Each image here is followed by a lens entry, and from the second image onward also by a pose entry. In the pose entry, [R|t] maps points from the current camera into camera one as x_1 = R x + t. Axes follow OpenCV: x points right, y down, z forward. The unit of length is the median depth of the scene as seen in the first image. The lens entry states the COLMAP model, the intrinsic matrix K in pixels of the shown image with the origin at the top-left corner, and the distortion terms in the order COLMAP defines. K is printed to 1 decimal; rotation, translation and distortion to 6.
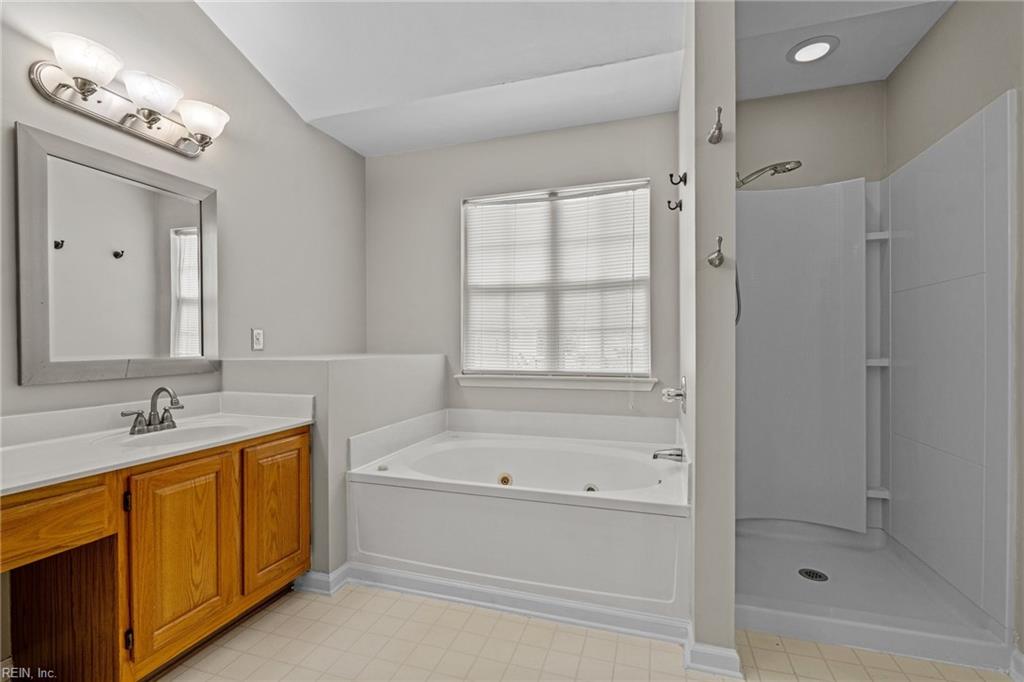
lens RADIAL K [[457.6, 0, 510.2], [0, 457.6, 344.6], [0, 0, 1]] dist [-0.004849, -0.000368]
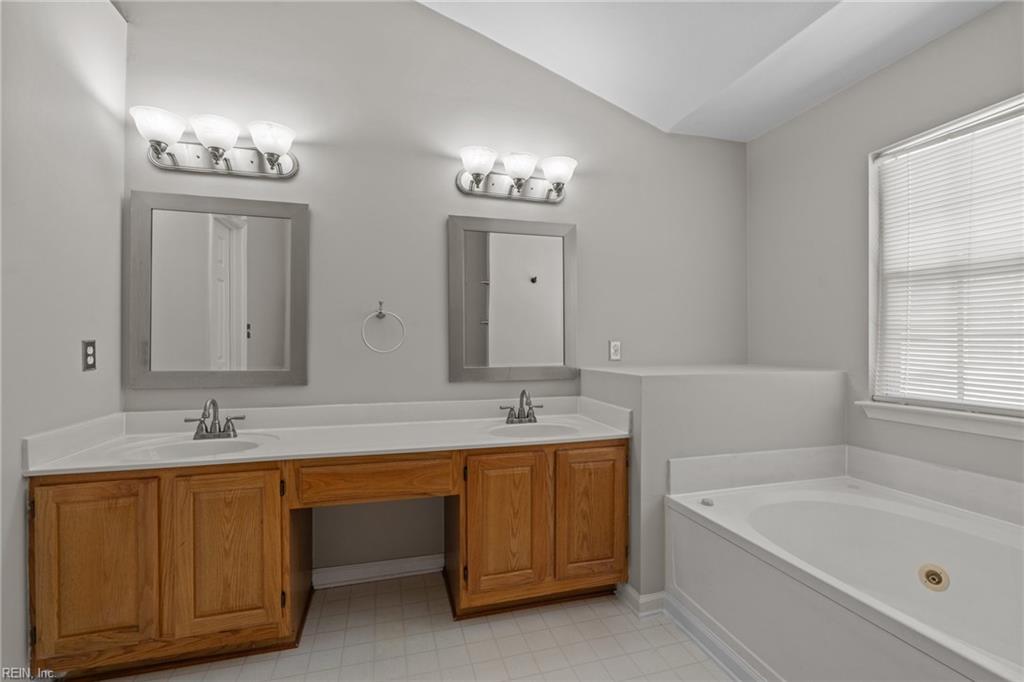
lens RADIAL K [[451.5, 0, 512.0], [0, 451.5, 341.0], [0, 0, 1]] dist [-0.003279, -0.000263]
pose [[0.557836, 0.000917, -0.829950, 0.252313], [-0.003349, 0.999994, -0.001146, -0.039429], [0.829944, 0.003419, 0.557836, 0.233316]]
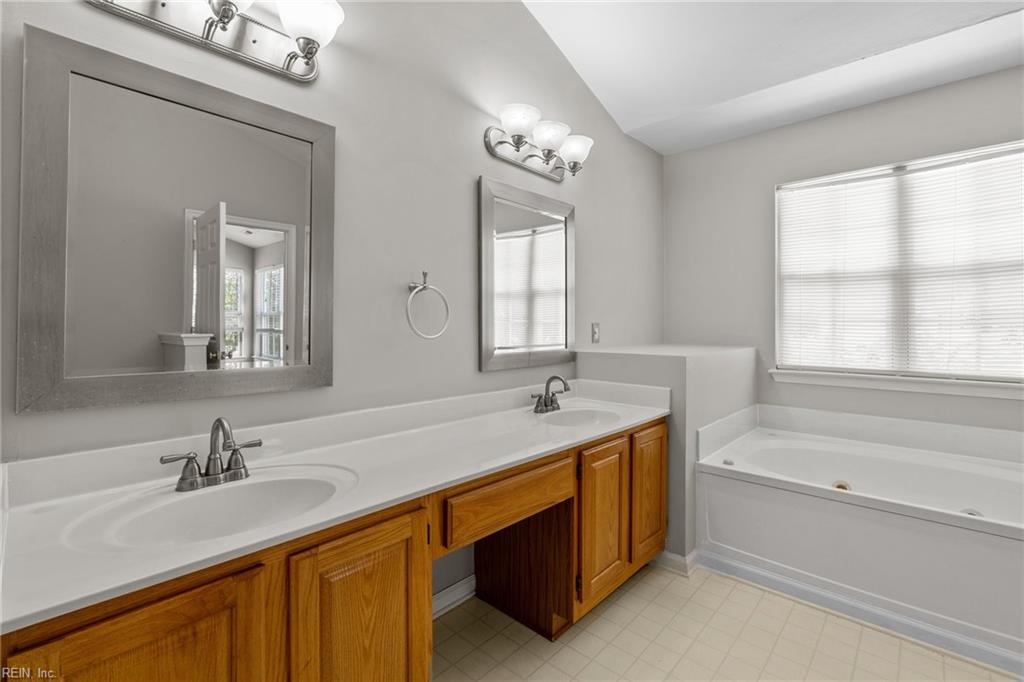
lens RADIAL K [[458.4, 0, 515.4], [0, 458.4, 321.3], [0, 0, 1]] dist [-0.003375, -0.000505]
pose [[0.911199, 0.003755, -0.411949, -0.323206], [-0.007341, 0.999948, -0.007121, -0.037407], [0.411901, 0.009512, 0.911179, -0.144100]]
